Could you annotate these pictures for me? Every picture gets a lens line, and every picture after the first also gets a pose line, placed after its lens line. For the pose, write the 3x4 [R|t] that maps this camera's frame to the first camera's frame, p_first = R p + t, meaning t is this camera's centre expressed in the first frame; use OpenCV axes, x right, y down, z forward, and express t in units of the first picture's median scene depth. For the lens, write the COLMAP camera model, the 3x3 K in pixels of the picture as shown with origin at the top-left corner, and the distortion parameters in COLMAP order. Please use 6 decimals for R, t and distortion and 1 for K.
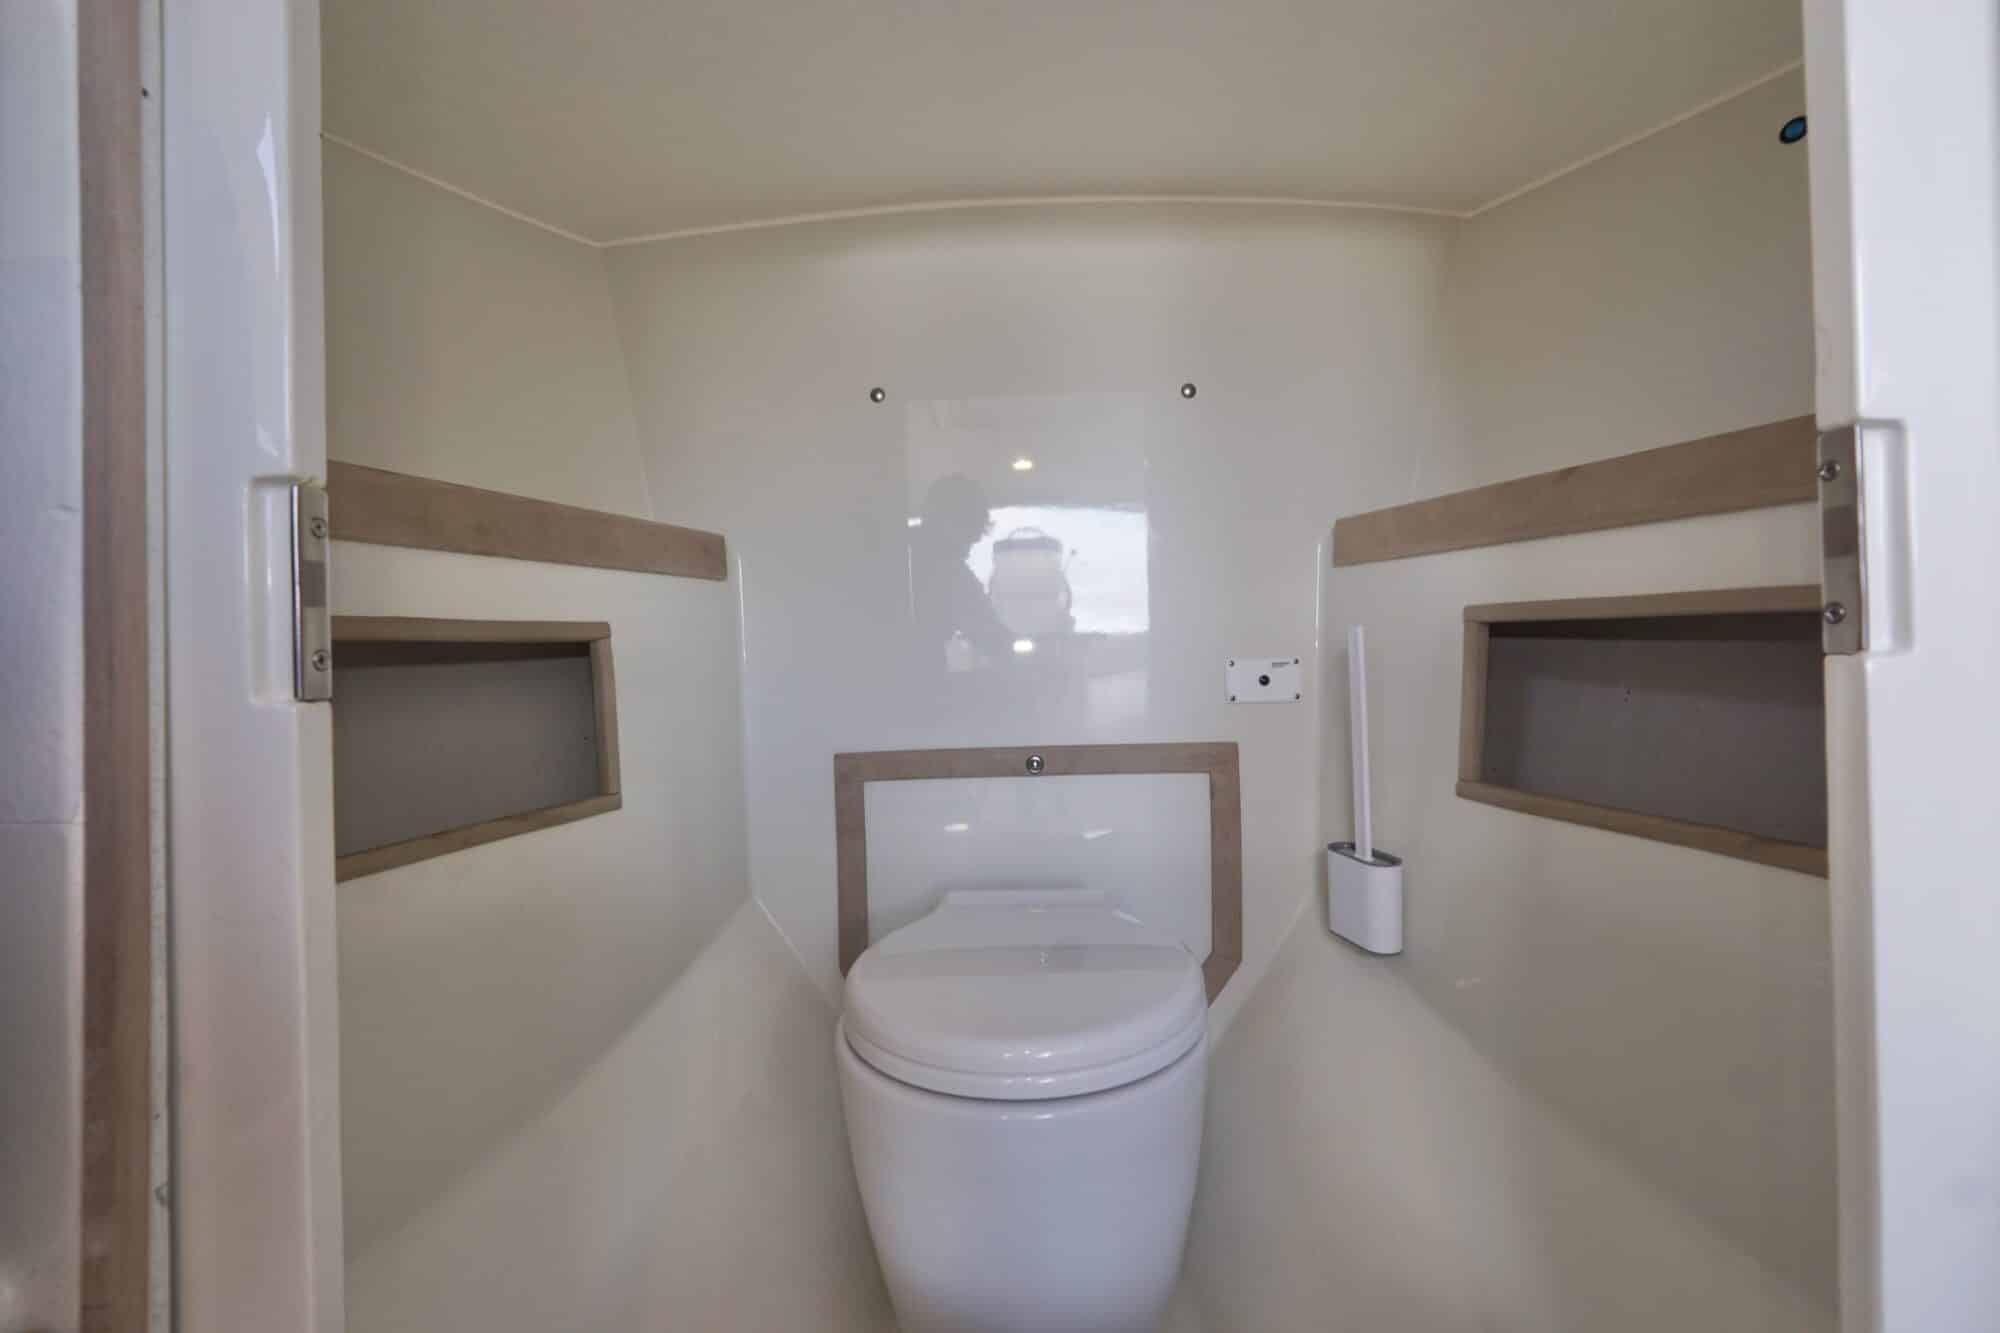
lens RADIAL K [[826.6, 0, 1000.0], [0, 826.6, 652.0], [0, 0, 1]] dist [-0.012332, 0.001694]
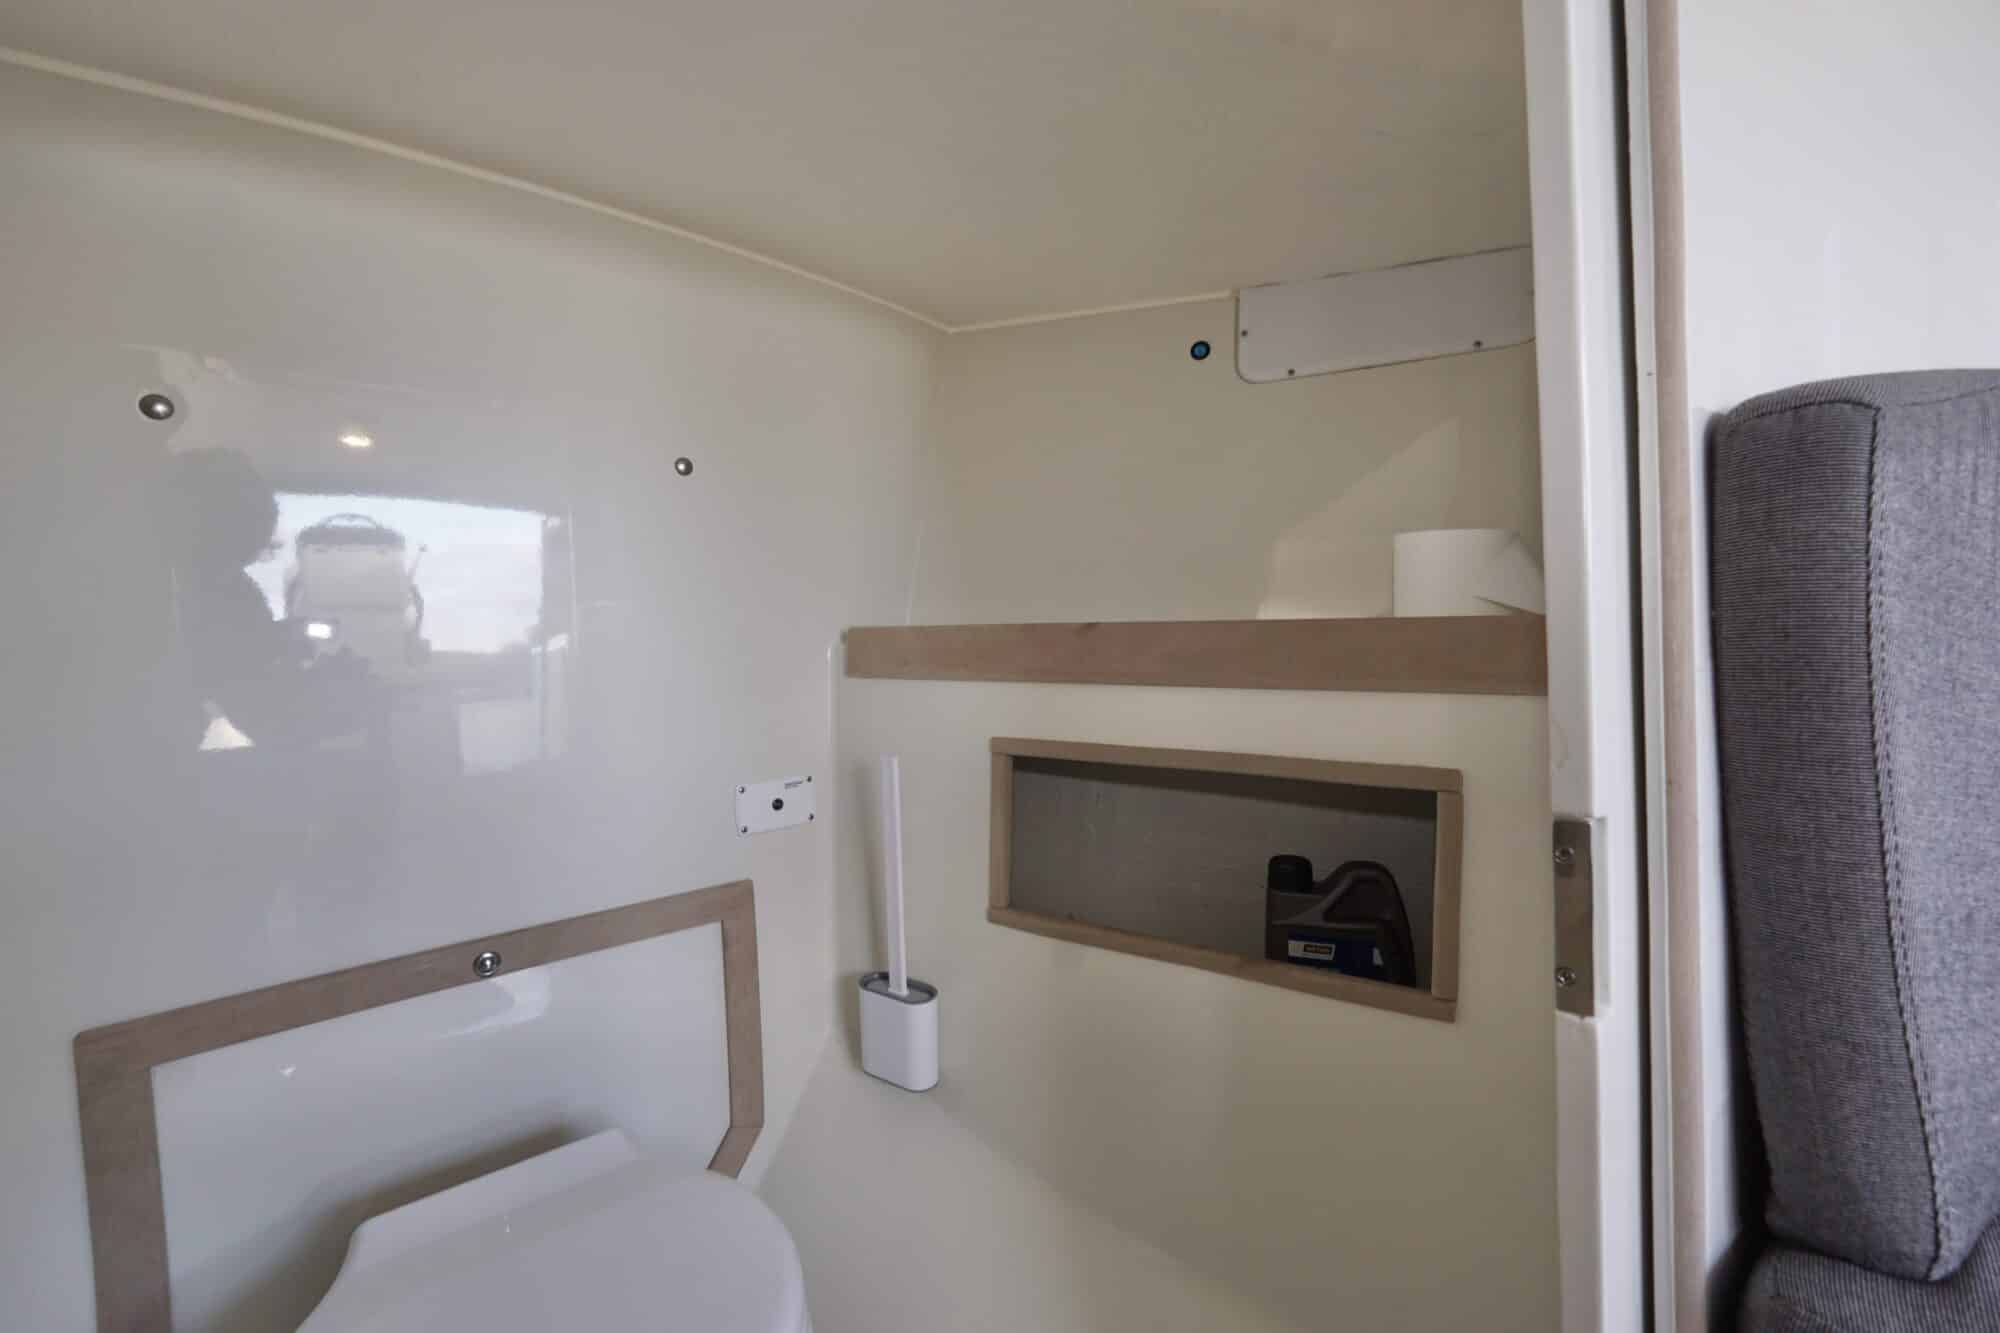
lens RADIAL K [[826.6, 0, 995.0], [0, 826.6, 662.4], [0, 0, 1]] dist [-0.012332, 0.001694]
pose [[0.758257, -0.025473, 0.651457, -0.080879], [0.016276, 0.999665, 0.020144, -0.134703], [-0.651752, -0.004671, 0.758418, 0.169993]]
